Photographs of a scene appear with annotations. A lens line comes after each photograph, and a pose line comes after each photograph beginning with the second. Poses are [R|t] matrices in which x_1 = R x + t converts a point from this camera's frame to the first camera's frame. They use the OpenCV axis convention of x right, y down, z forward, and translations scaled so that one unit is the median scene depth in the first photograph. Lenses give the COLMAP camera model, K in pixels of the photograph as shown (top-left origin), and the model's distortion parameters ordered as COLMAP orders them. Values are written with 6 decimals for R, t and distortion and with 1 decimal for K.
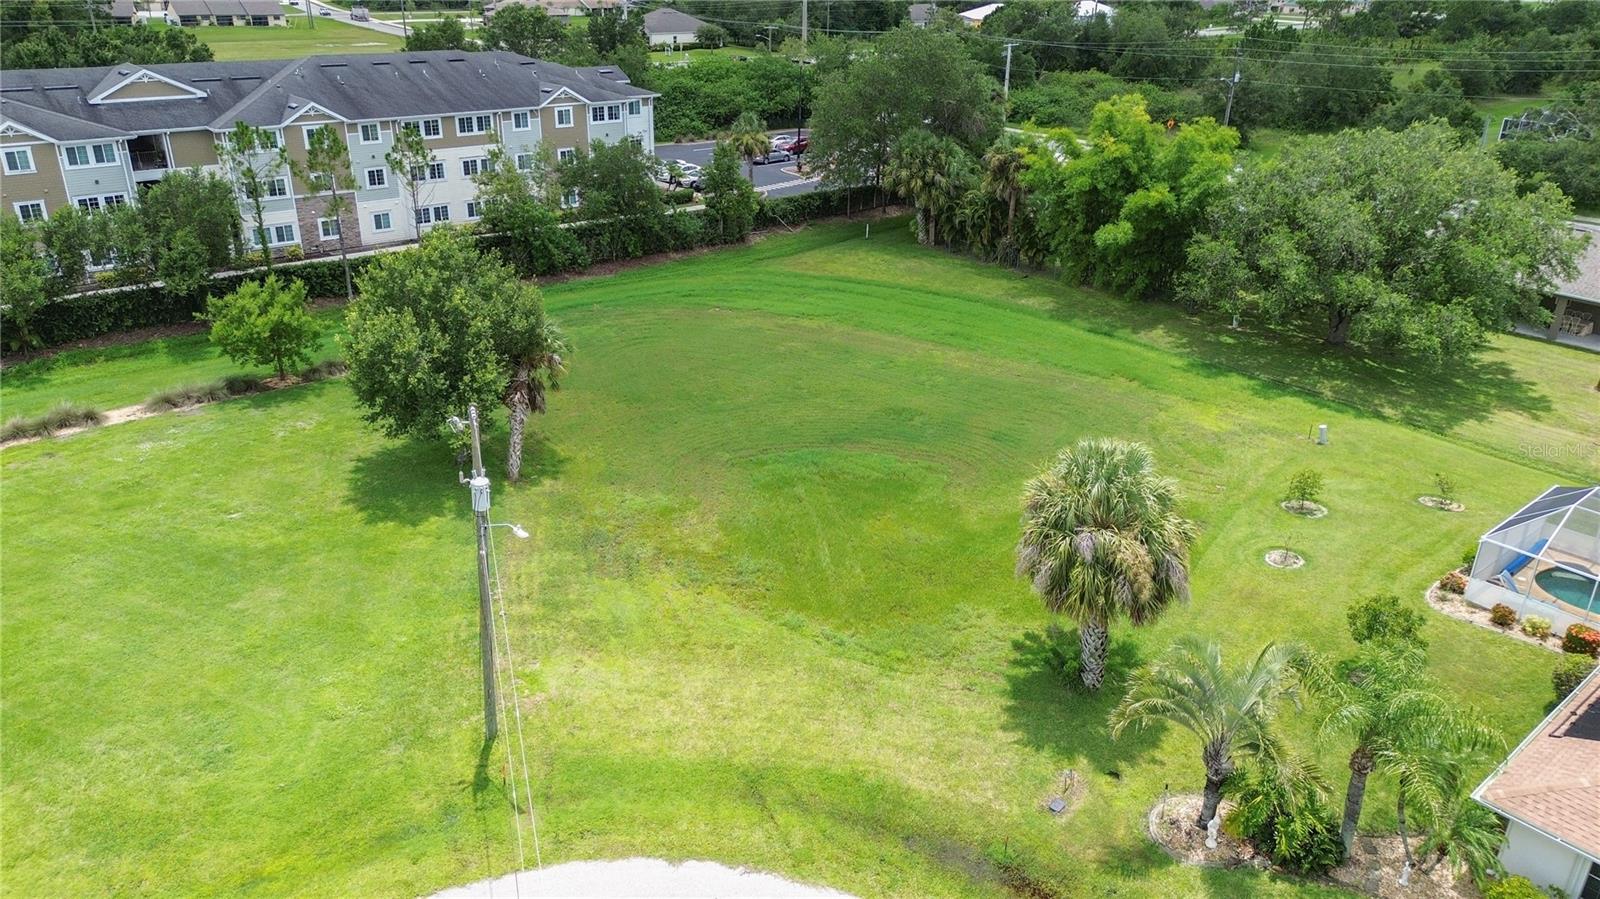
lens RADIAL K [[1134.8, 0, 797.2], [0, 1134.8, 438.5], [0, 0, 1]] dist [0.063685, -0.050448]
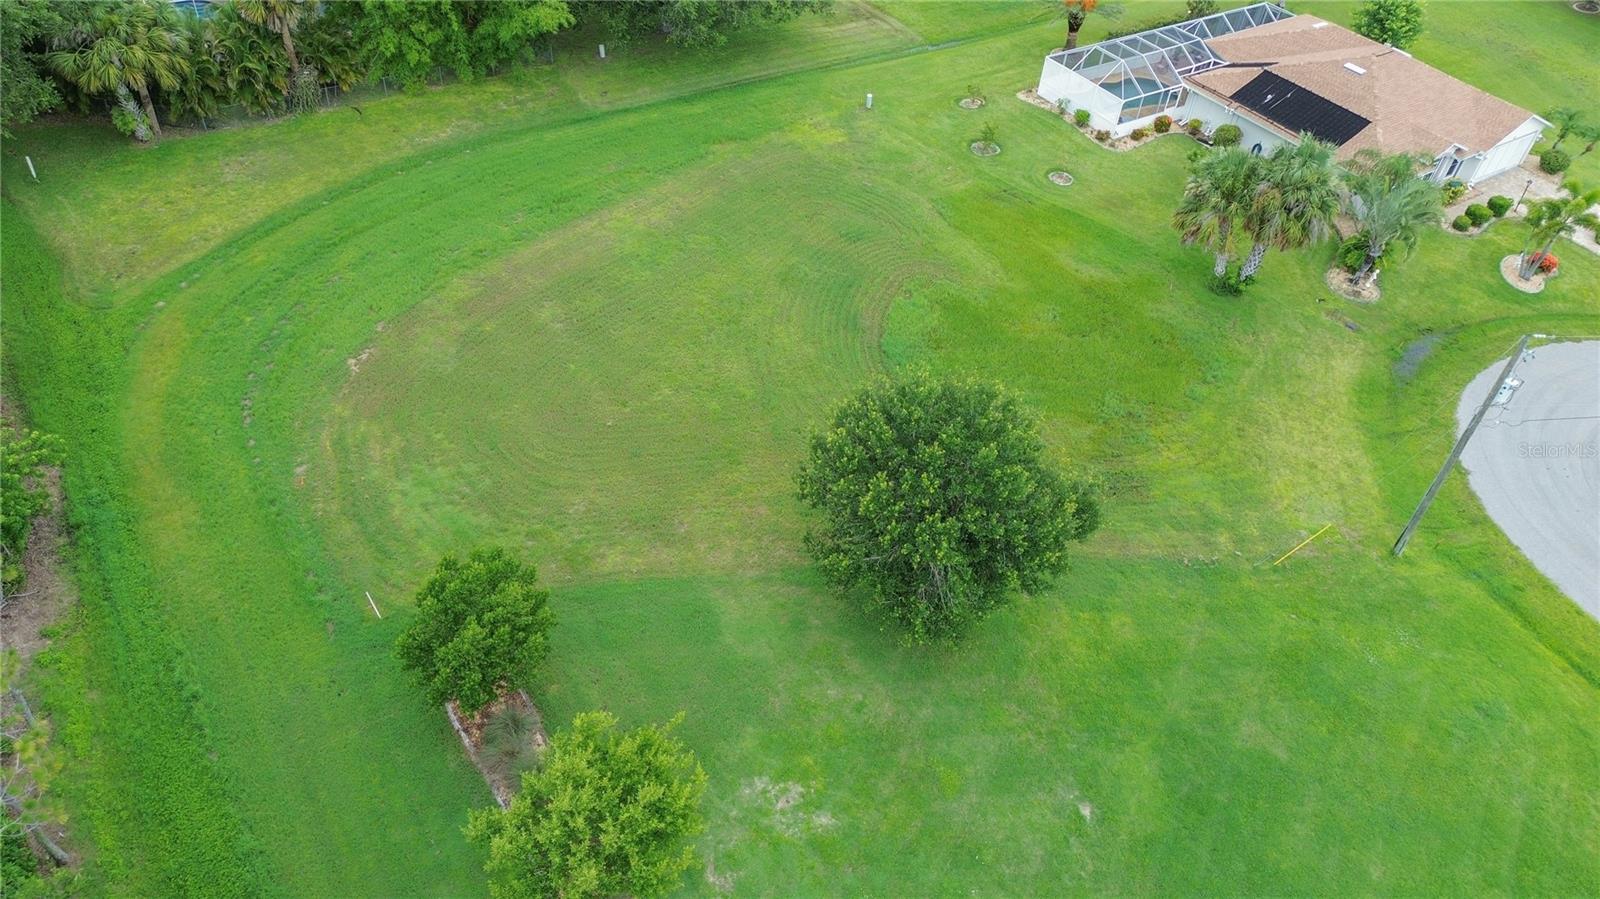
lens RADIAL K [[1134.8, 0, 797.2], [0, 1134.8, 438.5], [0, 0, 1]] dist [0.063685, -0.050448]
pose [[0.103227, -0.672807, 0.732581, -0.583824], [0.321921, 0.719472, 0.615407, -0.423706], [-0.941122, 0.172307, 0.290860, 0.584366]]
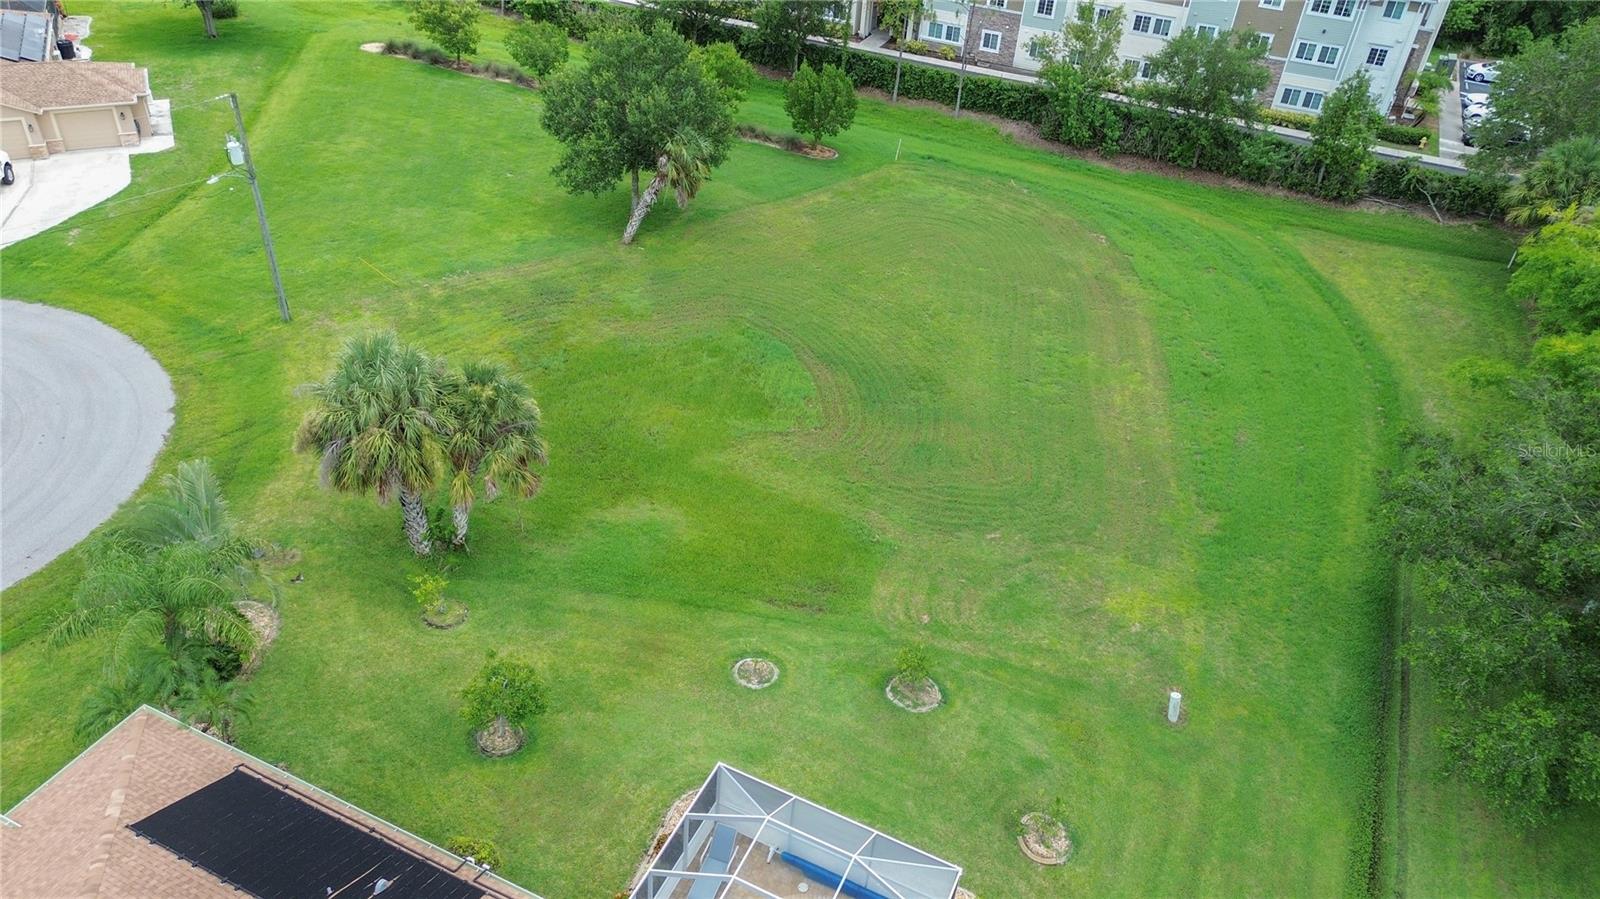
lens RADIAL K [[1134.8, 0, 797.2], [0, 1134.8, 438.5], [0, 0, 1]] dist [0.063685, -0.050448]
pose [[0.426120, 0.531412, -0.732136, 0.587873], [-0.413435, 0.834225, 0.364884, -0.216803], [0.804670, 0.147206, 0.575184, 0.321931]]
